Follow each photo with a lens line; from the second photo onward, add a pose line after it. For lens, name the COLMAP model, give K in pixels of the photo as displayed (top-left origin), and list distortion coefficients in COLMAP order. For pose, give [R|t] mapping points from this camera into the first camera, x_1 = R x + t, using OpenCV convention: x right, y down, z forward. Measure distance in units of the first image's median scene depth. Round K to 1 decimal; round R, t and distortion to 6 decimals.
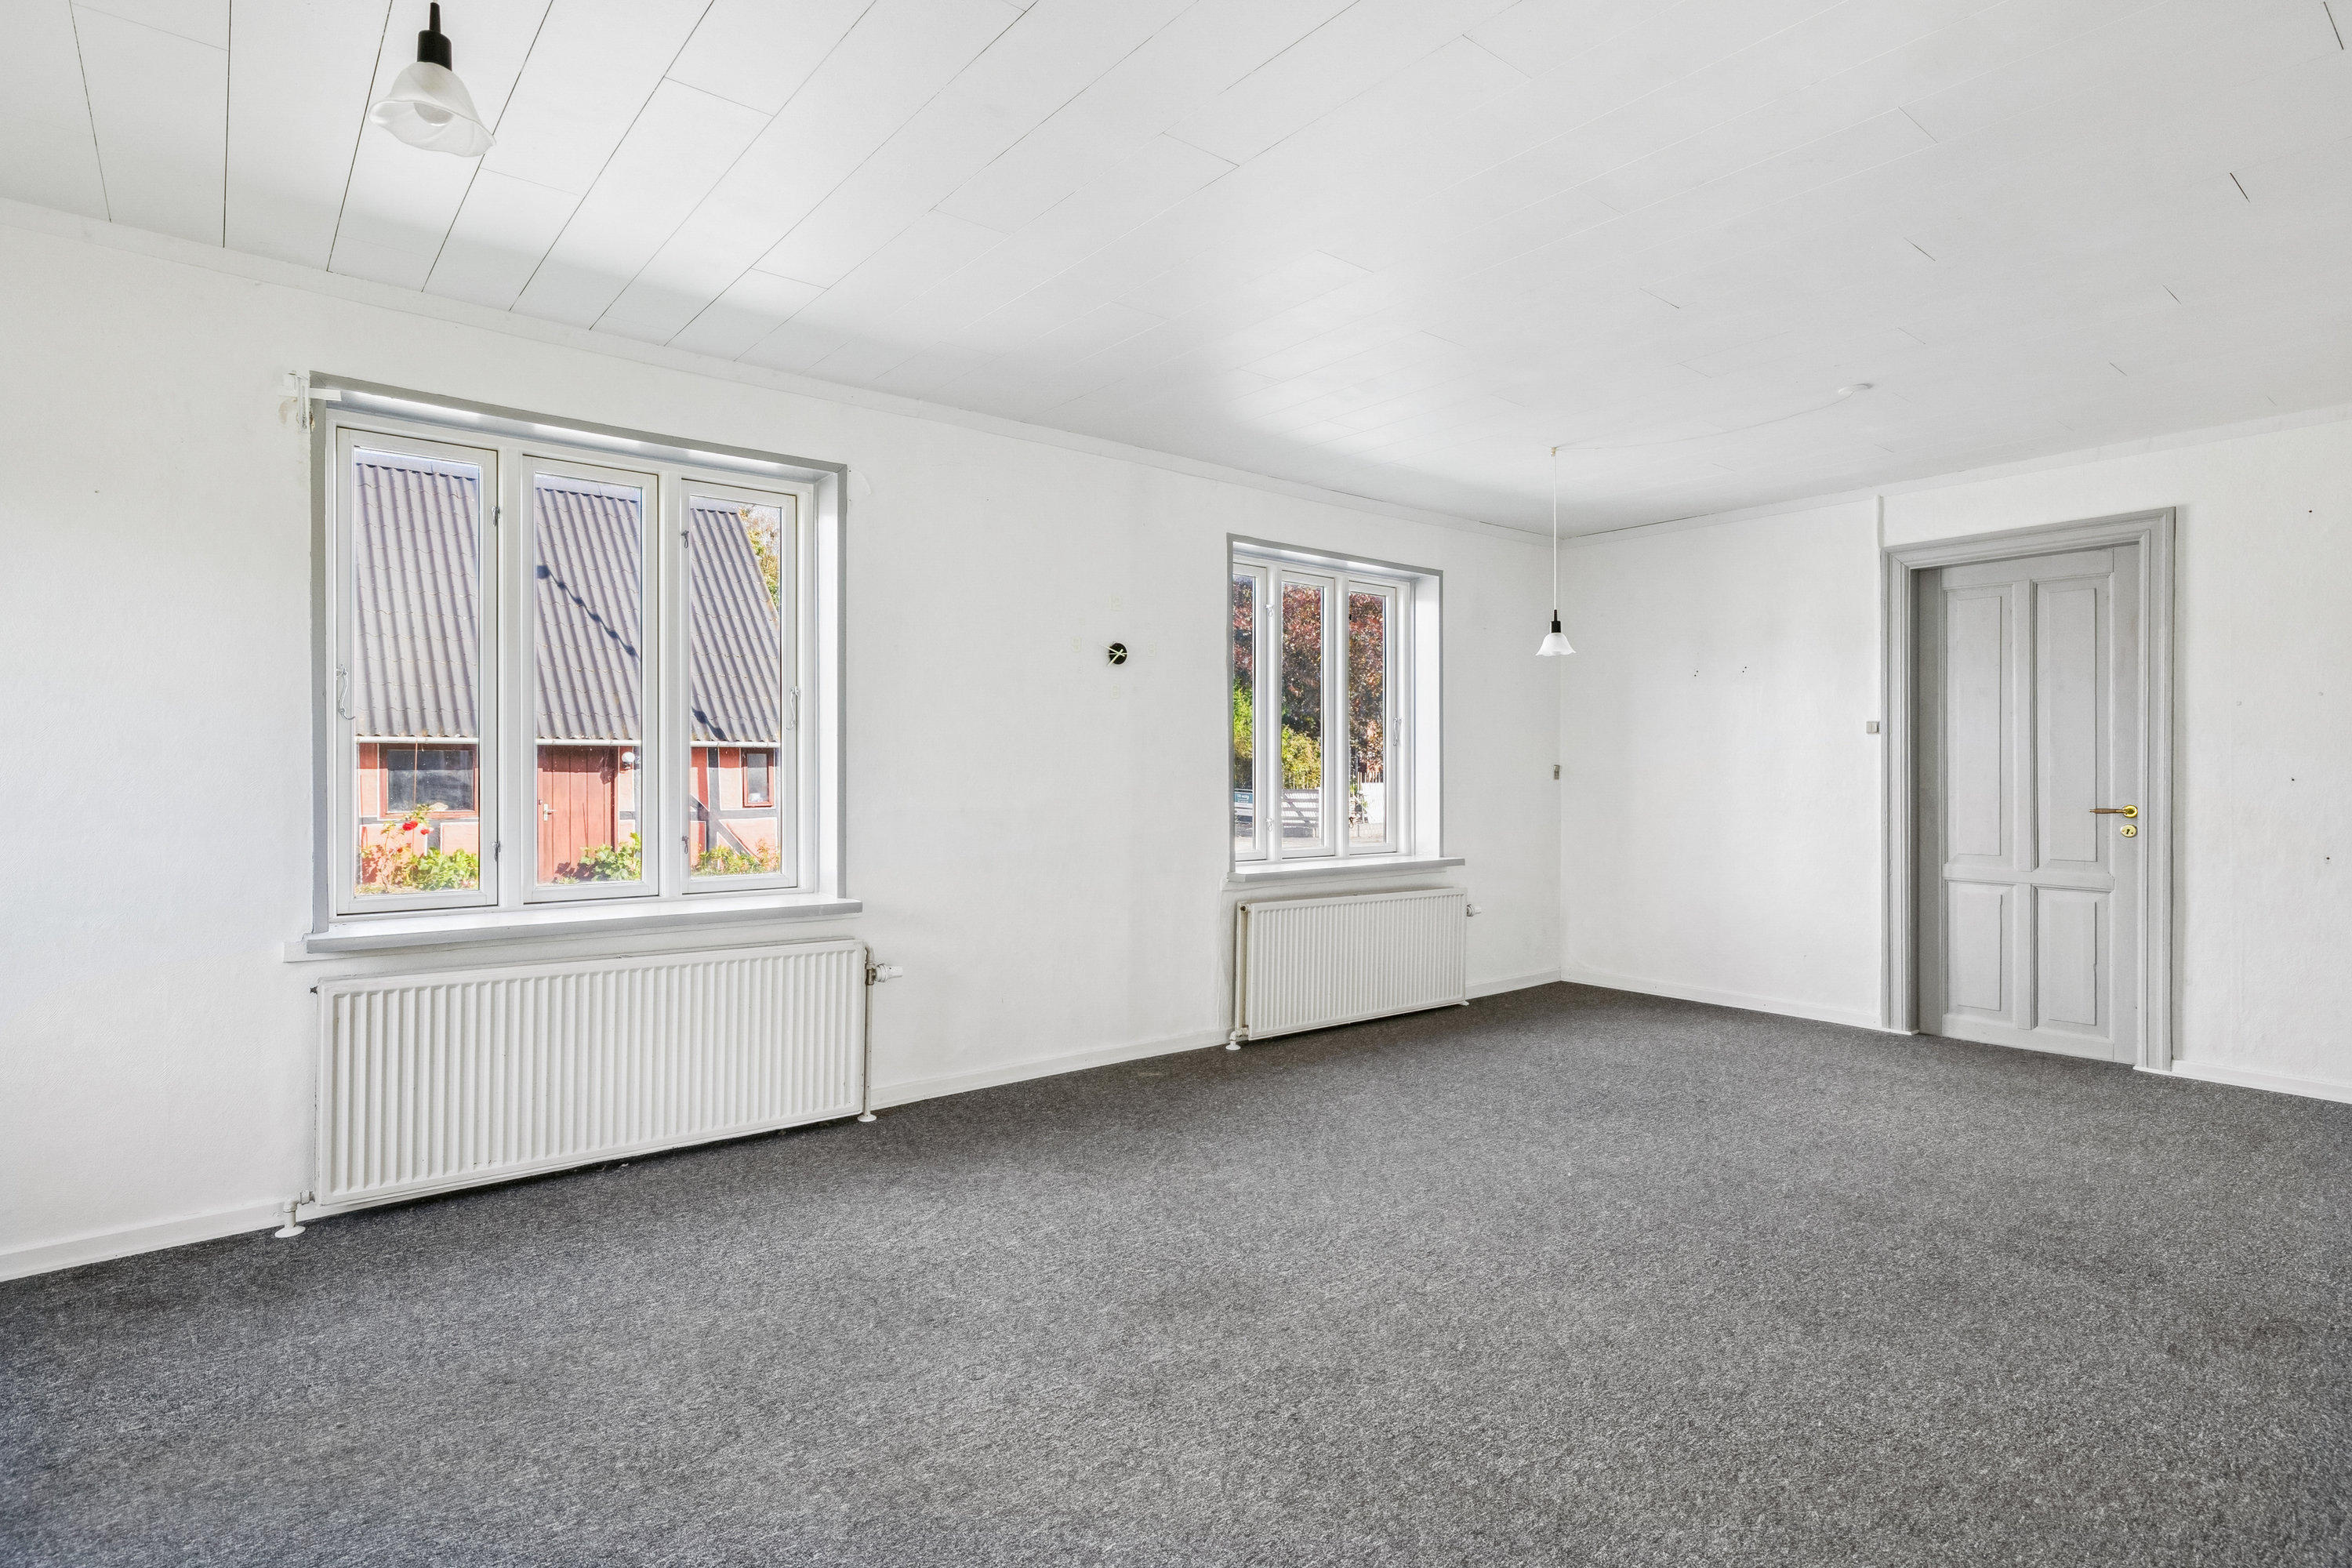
lens RADIAL K [[1180.1, 0, 1166.2], [0, 1180.1, 770.3], [0, 0, 1]] dist [-0.005710, 0.000680]
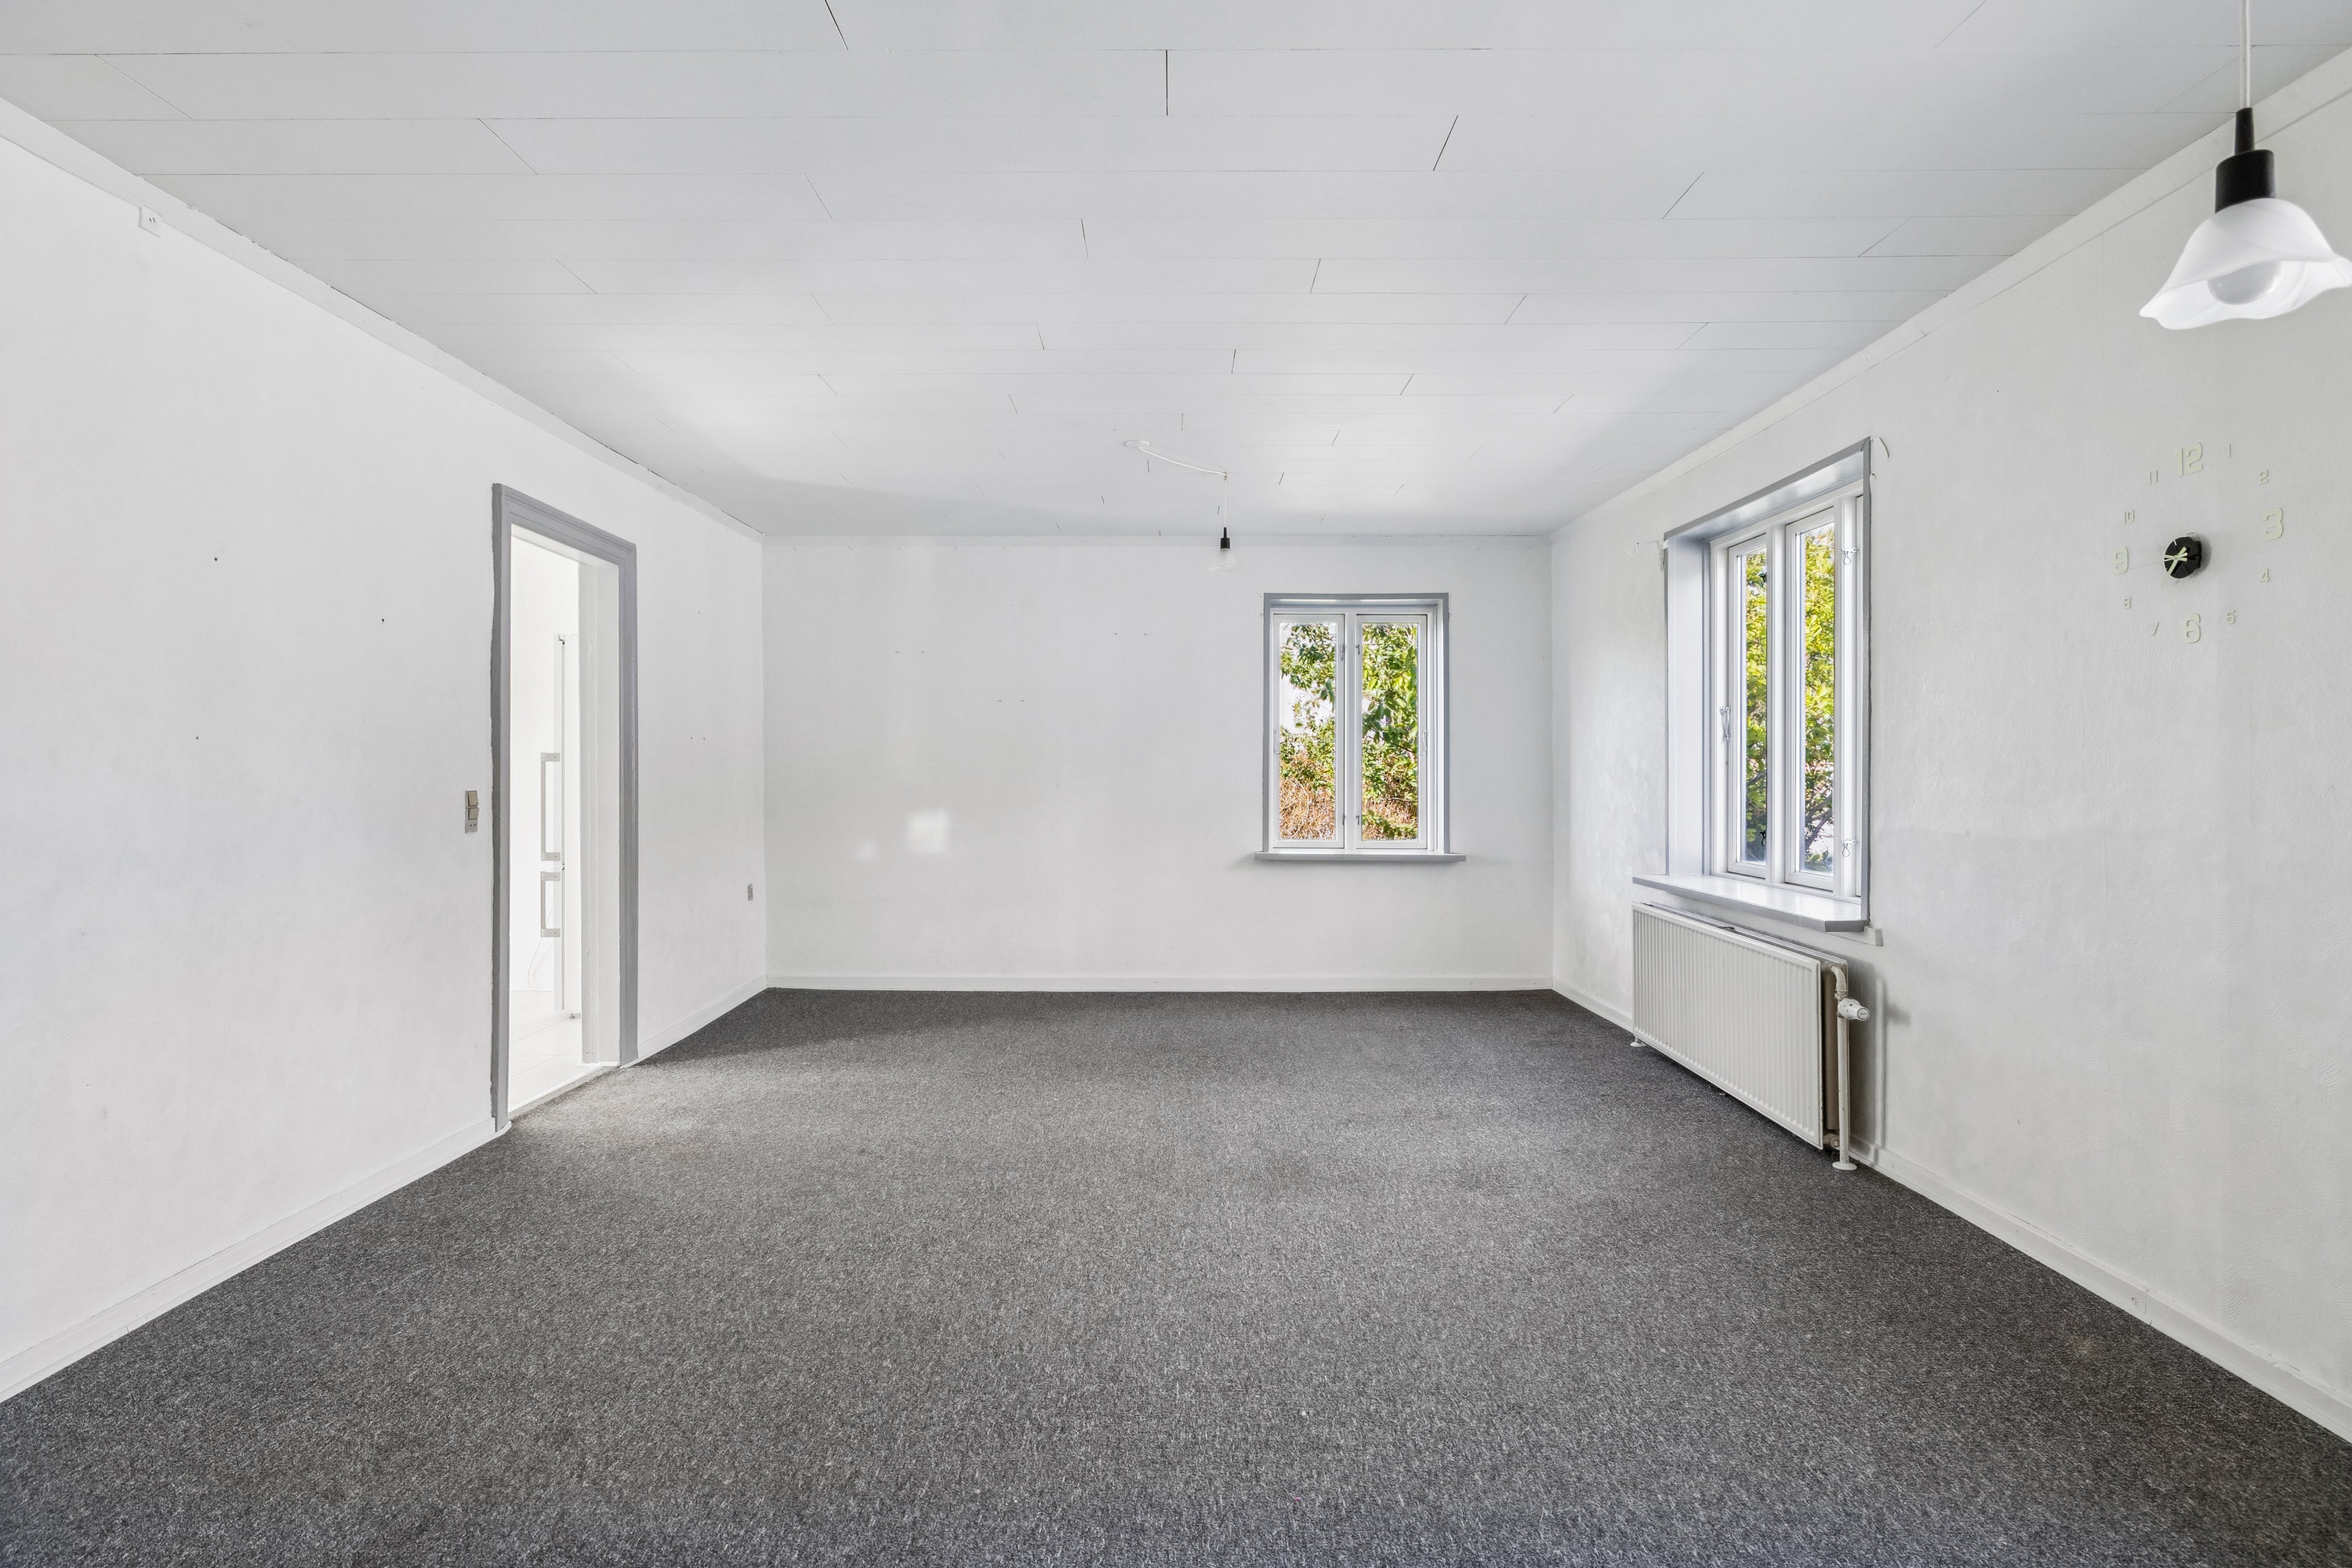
lens RADIAL K [[1180.1, 0, 1177.8], [0, 1180.1, 773.1], [0, 0, 1]] dist [-0.005710, 0.000680]
pose [[-0.628304, 0.001372, -0.777966, 1.091993], [0.001168, 0.999999, 0.000820, -0.008828], [0.777967, -0.000393, -0.628305, 1.667707]]
